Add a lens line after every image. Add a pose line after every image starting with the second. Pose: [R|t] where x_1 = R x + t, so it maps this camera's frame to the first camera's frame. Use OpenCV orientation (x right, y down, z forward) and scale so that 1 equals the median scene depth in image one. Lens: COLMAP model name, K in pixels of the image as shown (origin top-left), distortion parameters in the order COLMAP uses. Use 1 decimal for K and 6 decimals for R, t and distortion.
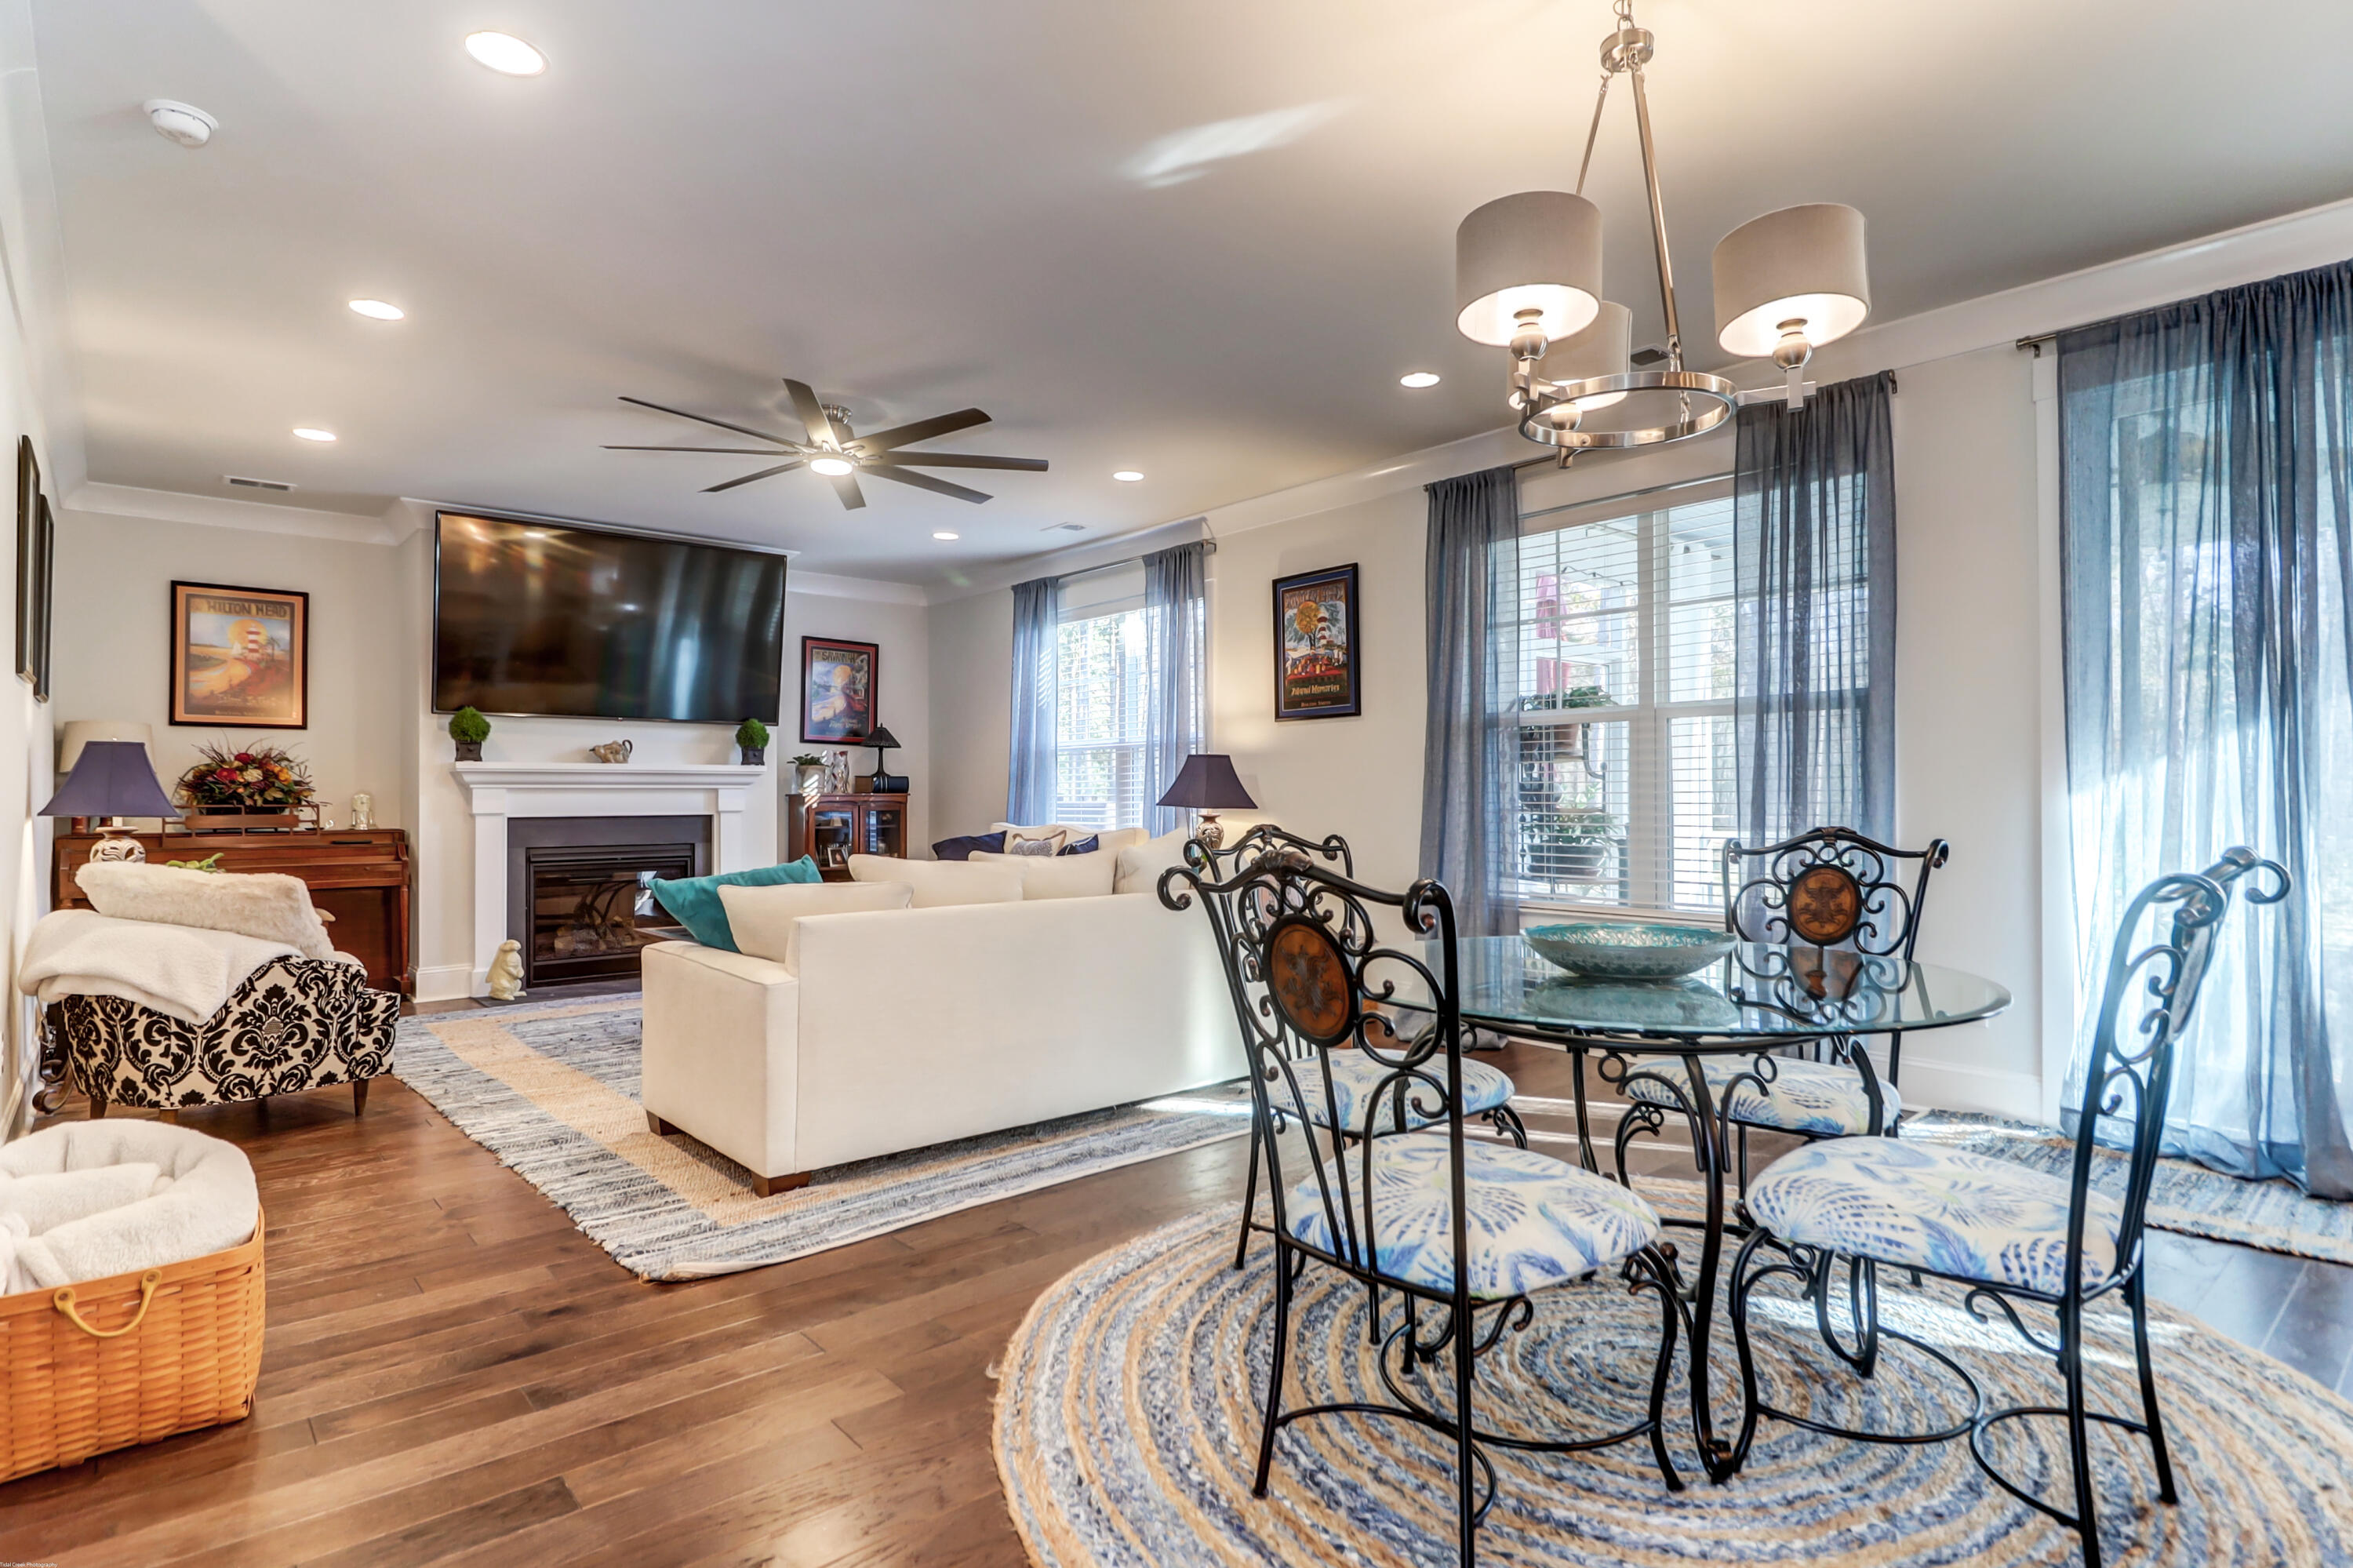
lens RADIAL K [[1235.4, 0, 1200.3], [0, 1235.4, 779.7], [0, 0, 1]] dist [0.000707, -0.003206]
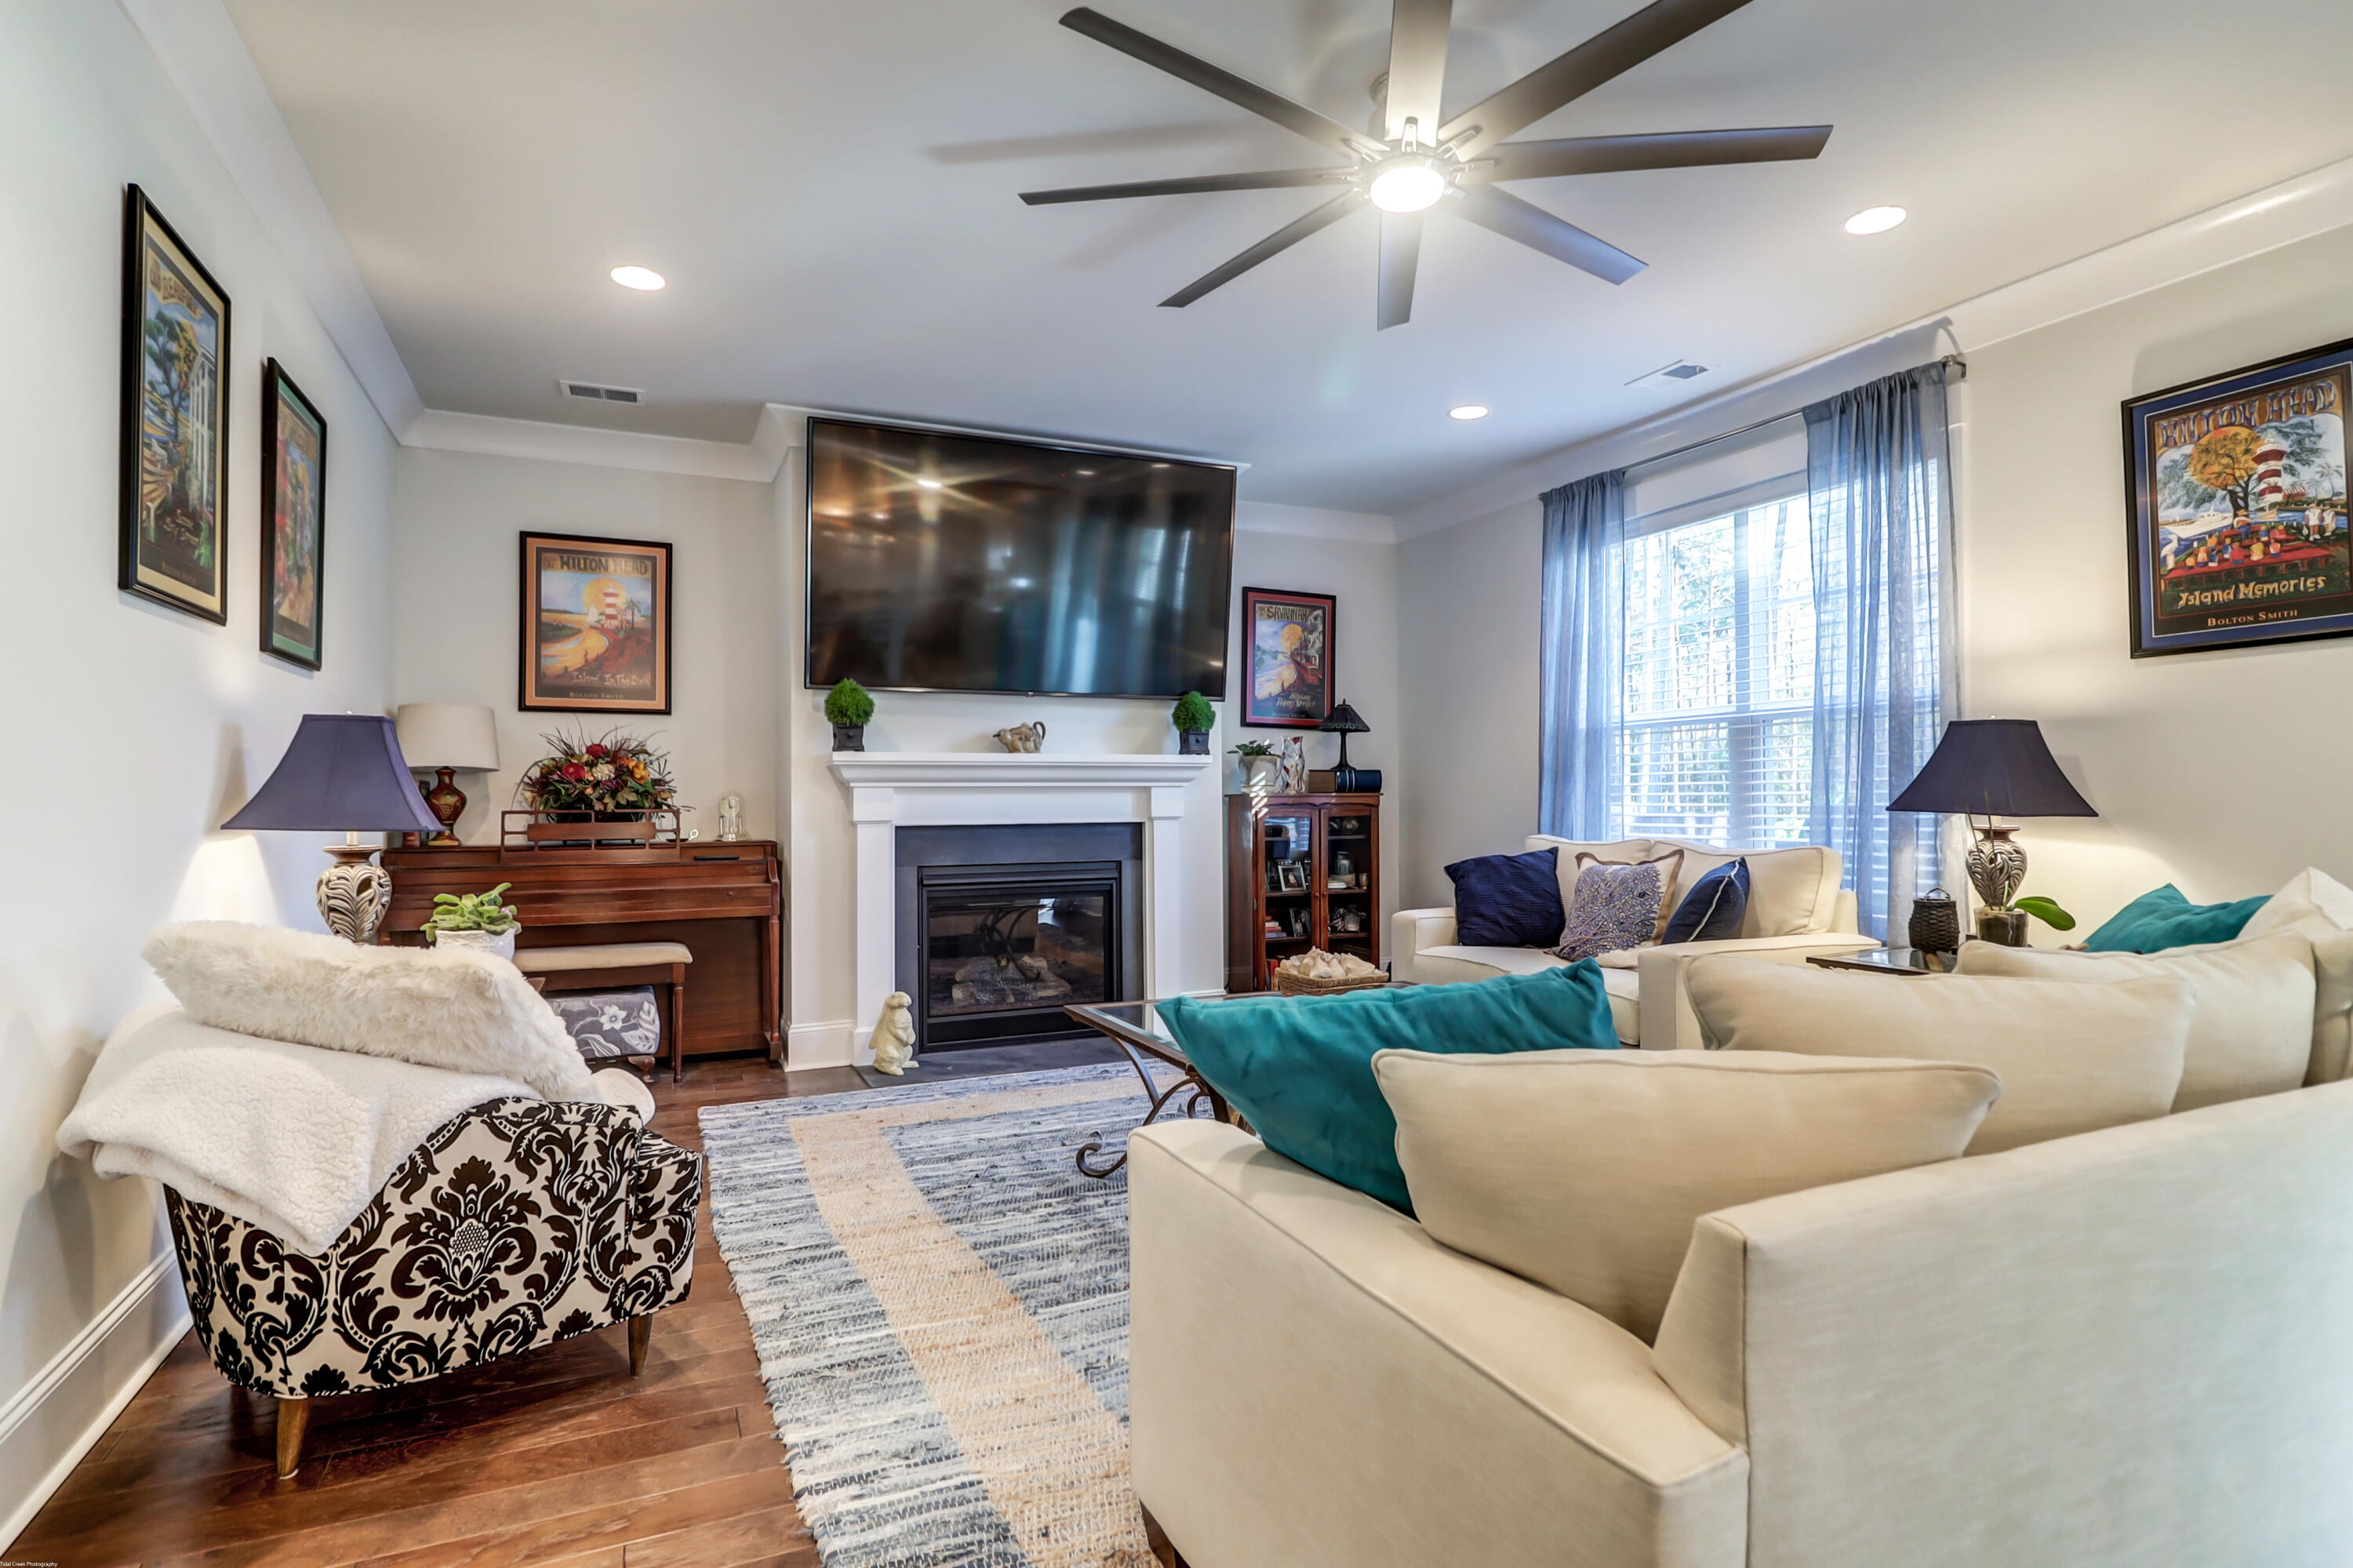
lens RADIAL K [[1235.4, 0, 1171.1], [0, 1235.4, 776.0], [0, 0, 1]] dist [0.000707, -0.003206]
pose [[0.953833, -0.007975, -0.300231, -0.182008], [0.006771, 0.999964, -0.005051, 0.005293], [0.300261, 0.002785, 0.953853, 0.347534]]
